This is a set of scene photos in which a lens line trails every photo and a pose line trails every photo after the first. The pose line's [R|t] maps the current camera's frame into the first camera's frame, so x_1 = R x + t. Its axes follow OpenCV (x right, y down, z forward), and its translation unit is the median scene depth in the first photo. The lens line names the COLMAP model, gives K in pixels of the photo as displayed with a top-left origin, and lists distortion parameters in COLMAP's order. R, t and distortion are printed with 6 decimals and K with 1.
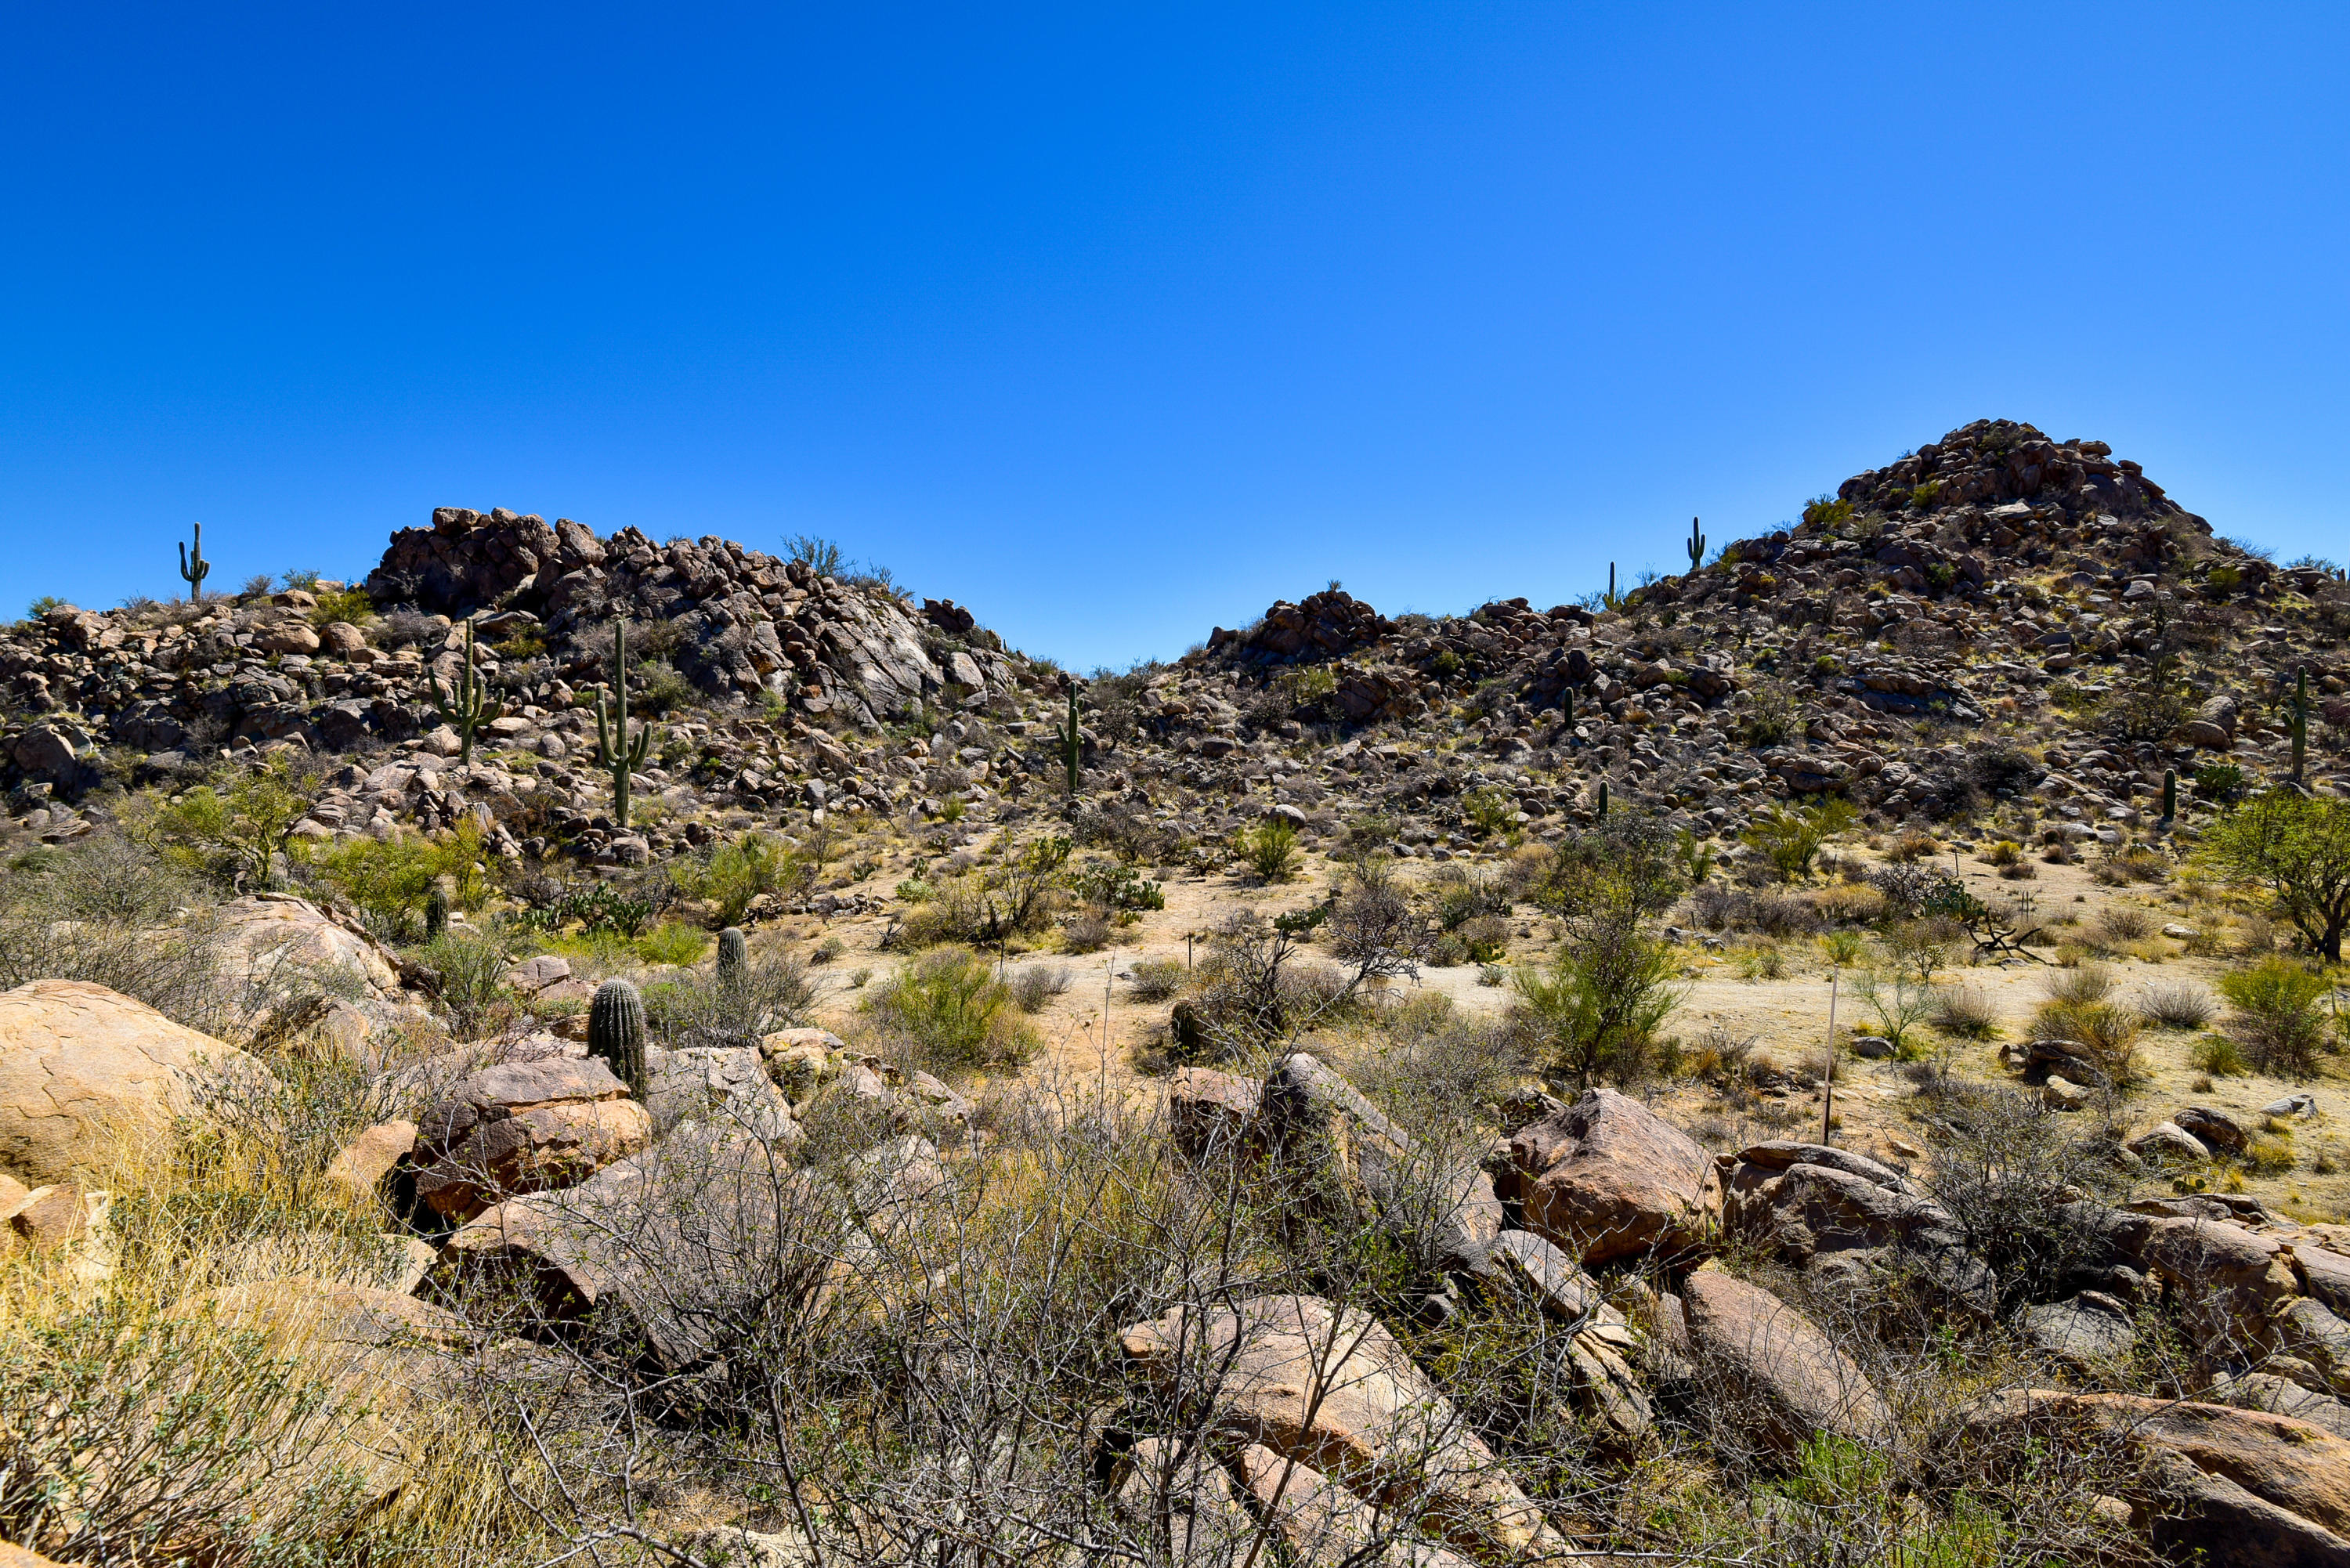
lens RADIAL K [[1075.4, 0, 1171.3], [0, 1075.4, 783.7], [0, 0, 1]] dist [-0.009663, -0.009954]
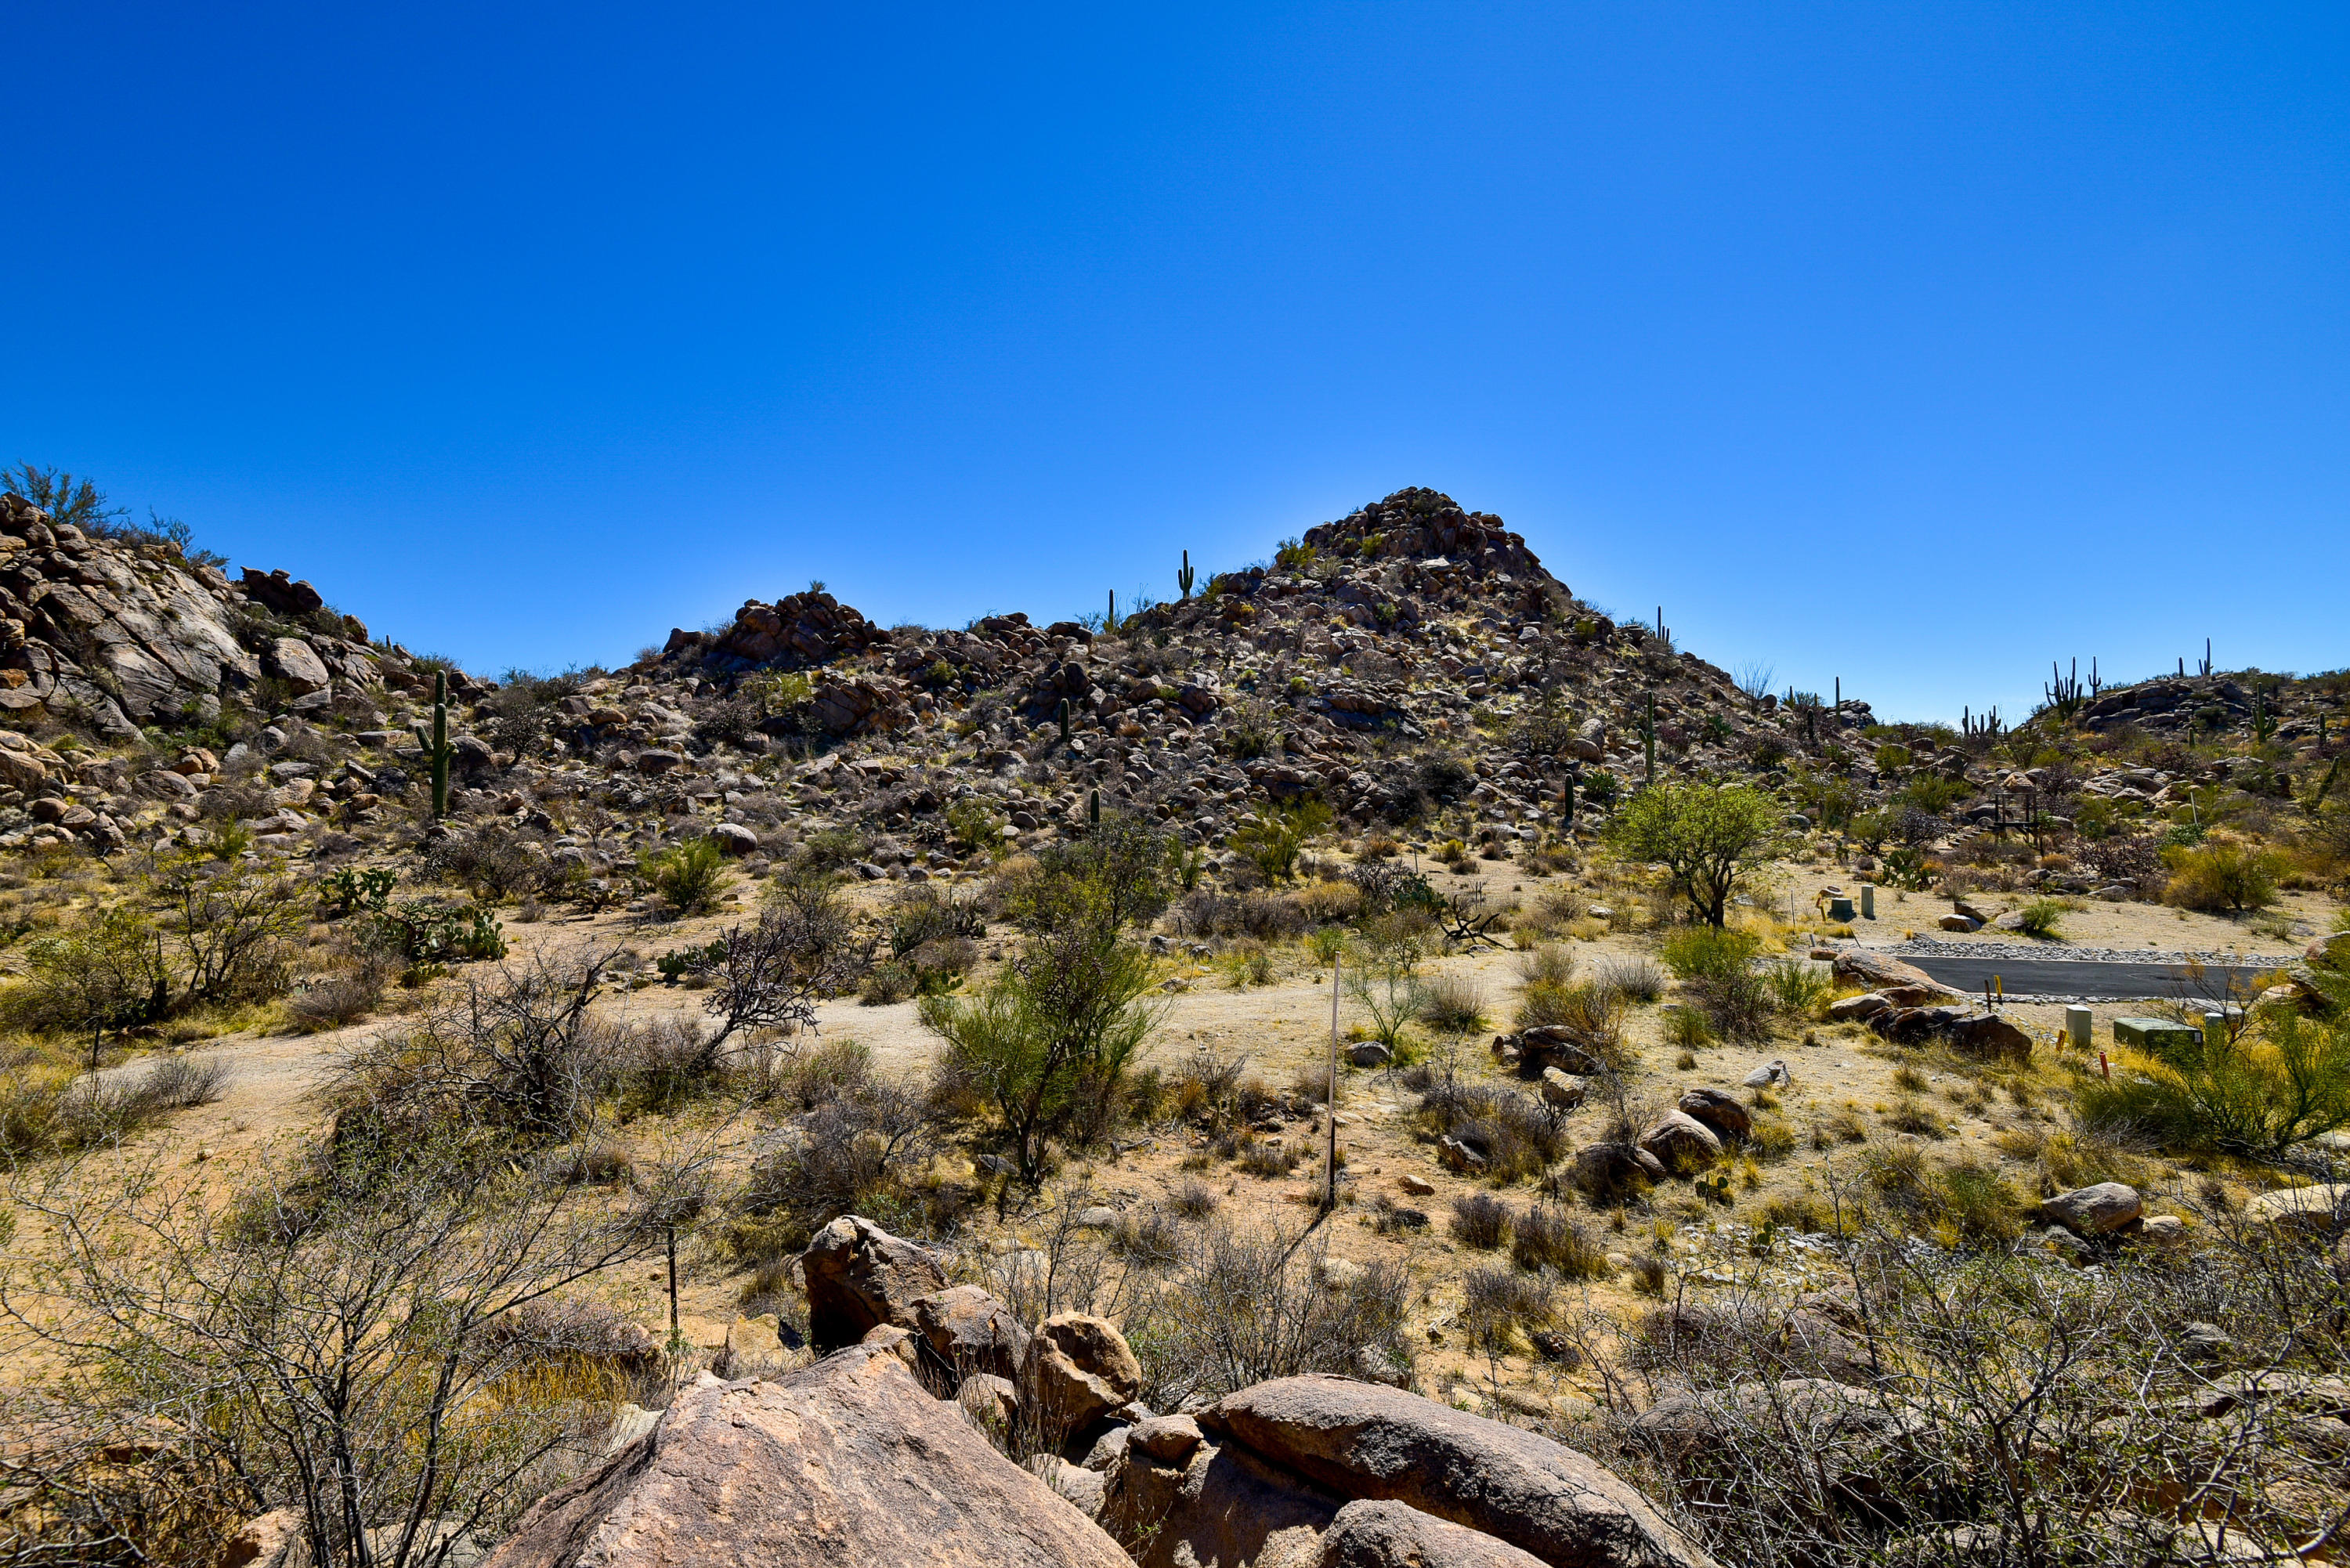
lens RADIAL K [[1078.6, 0, 1172.7], [0, 1078.6, 784.3], [0, 0, 1]] dist [-0.010335, -0.008571]
pose [[0.906954, -0.003827, 0.421213, 0.052692], [0.020599, 0.999165, -0.035274, 0.020084], [-0.420727, 0.040668, 0.906275, 0.094764]]
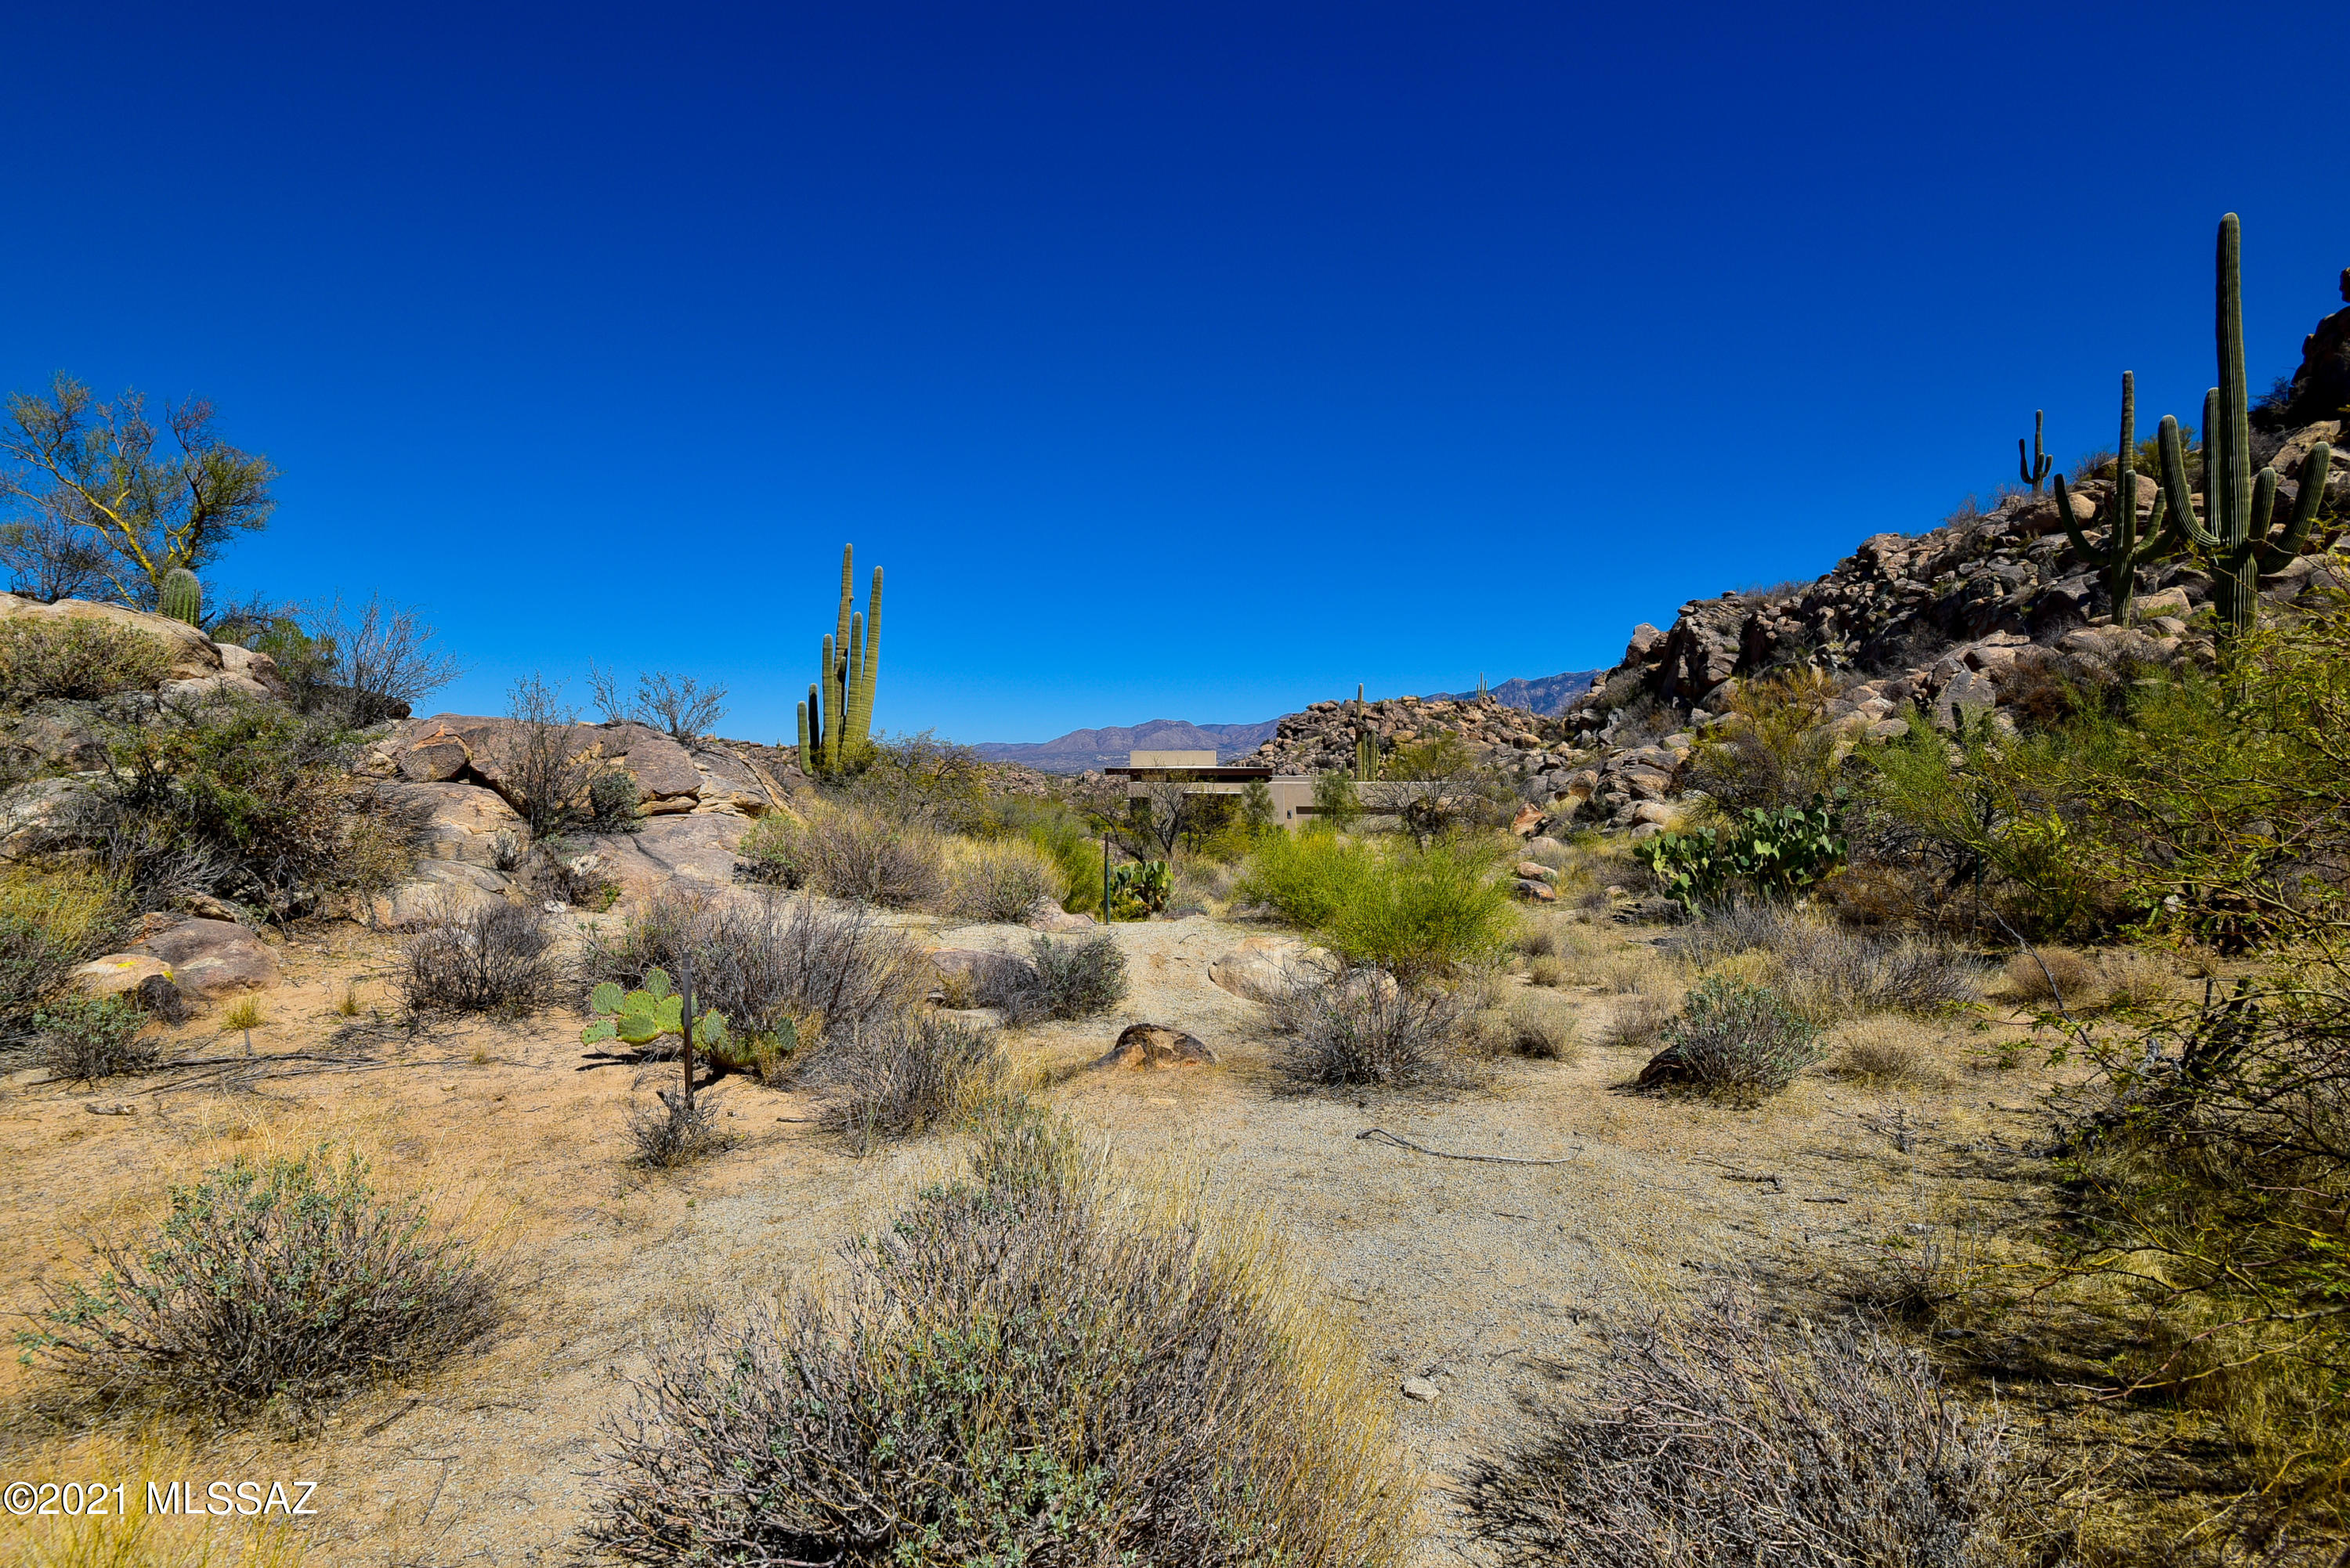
lens RADIAL K [[1100.4, 0, 1178.5], [0, 1100.4, 778.9], [0, 0, 1]] dist [-0.007303, -0.012558]
pose [[-0.047882, 0.007896, -0.998822, -0.050903], [-0.020221, 0.999756, 0.008873, 0.050371], [0.998648, 0.020622, -0.047711, 0.427473]]
